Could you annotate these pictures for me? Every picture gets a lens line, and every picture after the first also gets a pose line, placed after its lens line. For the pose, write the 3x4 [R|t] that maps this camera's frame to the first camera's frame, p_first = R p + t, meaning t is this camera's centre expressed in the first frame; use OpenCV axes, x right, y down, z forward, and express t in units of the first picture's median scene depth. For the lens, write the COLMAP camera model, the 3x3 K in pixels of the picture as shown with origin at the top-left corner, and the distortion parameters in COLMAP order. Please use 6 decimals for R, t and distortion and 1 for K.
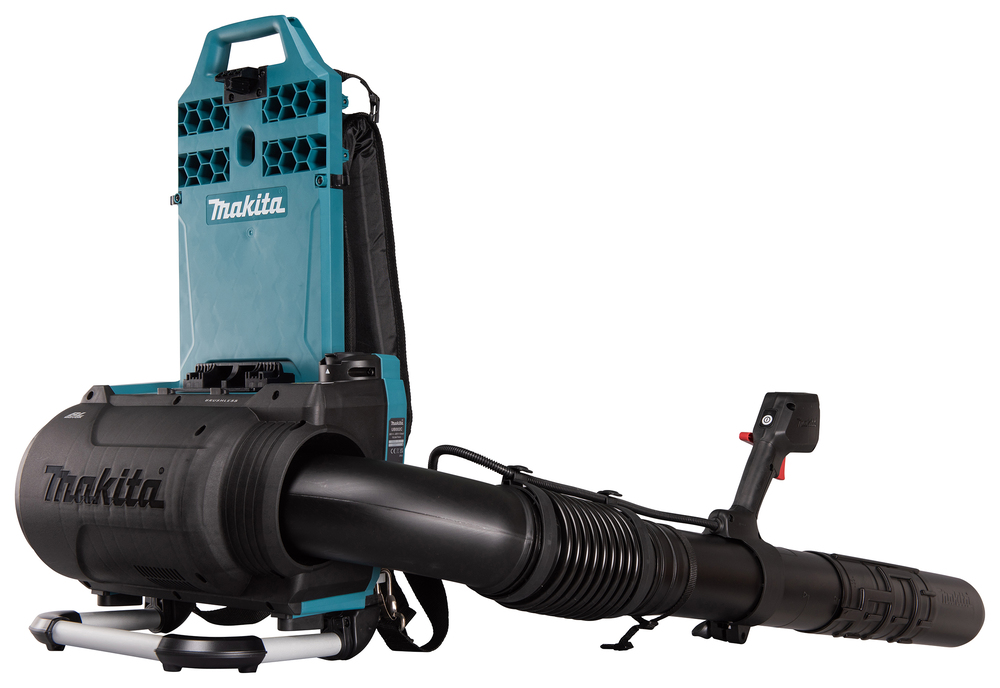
lens RADIAL K [[1500.9, 0, 500.0], [0, 1500.9, 344.0], [0, 0, 1]] dist [-0.039059, -0.046594]
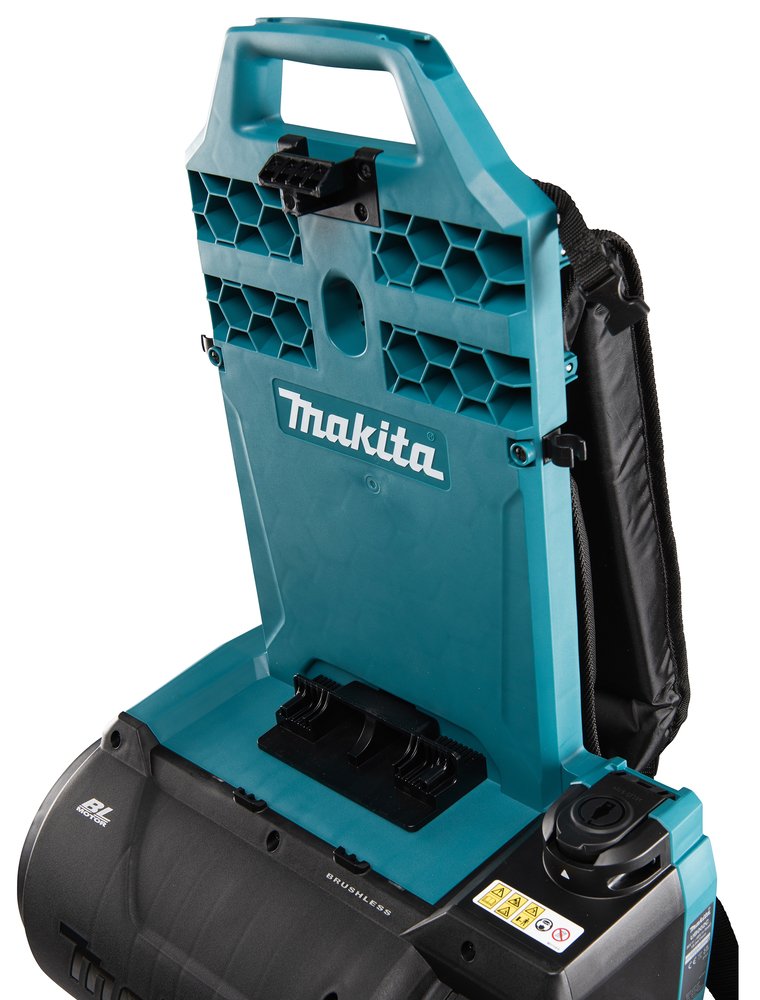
lens RADIAL K [[1524.0, 0, 382.1], [0, 1524.0, 531.3], [0, 0, 1]] dist [0.004478, -0.080029]
pose [[0.987941, -0.016618, -0.153934, -0.086962], [0.093228, 0.857627, 0.505751, -0.309887], [0.123614, -0.514003, 0.848835, 0.569055]]
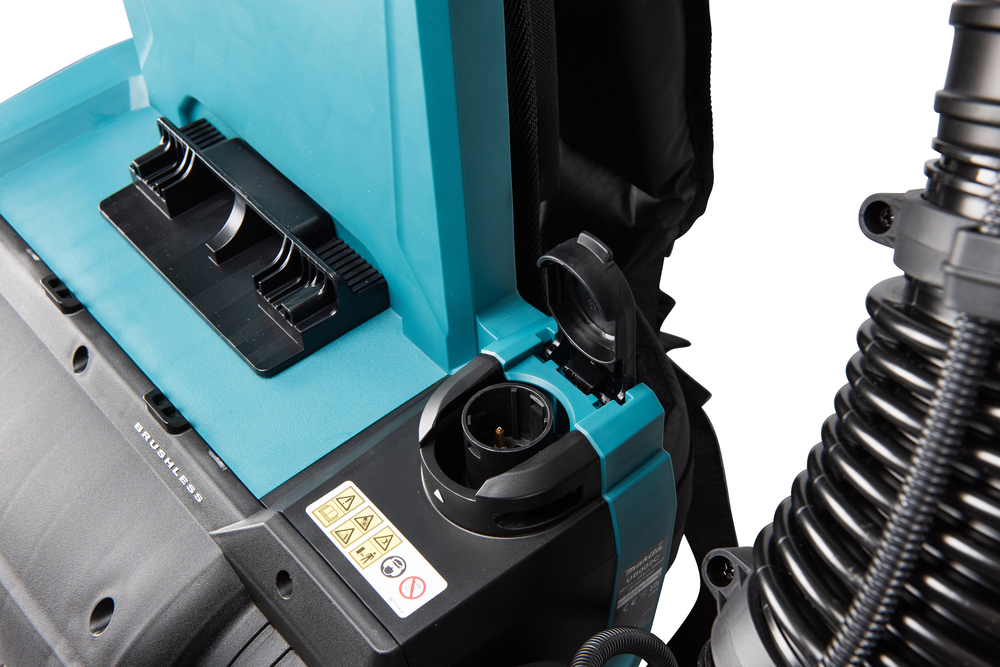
lens RADIAL K [[1453.9, 0, 500.0], [0, 1453.9, 333.5], [0, 0, 1]] dist [-0.017092, -0.009563]
pose [[0.973726, 0.146974, -0.173943, -0.046253], [0.033110, 0.664346, 0.746691, -0.225036], [0.225302, -0.732832, 0.642025, 0.750573]]
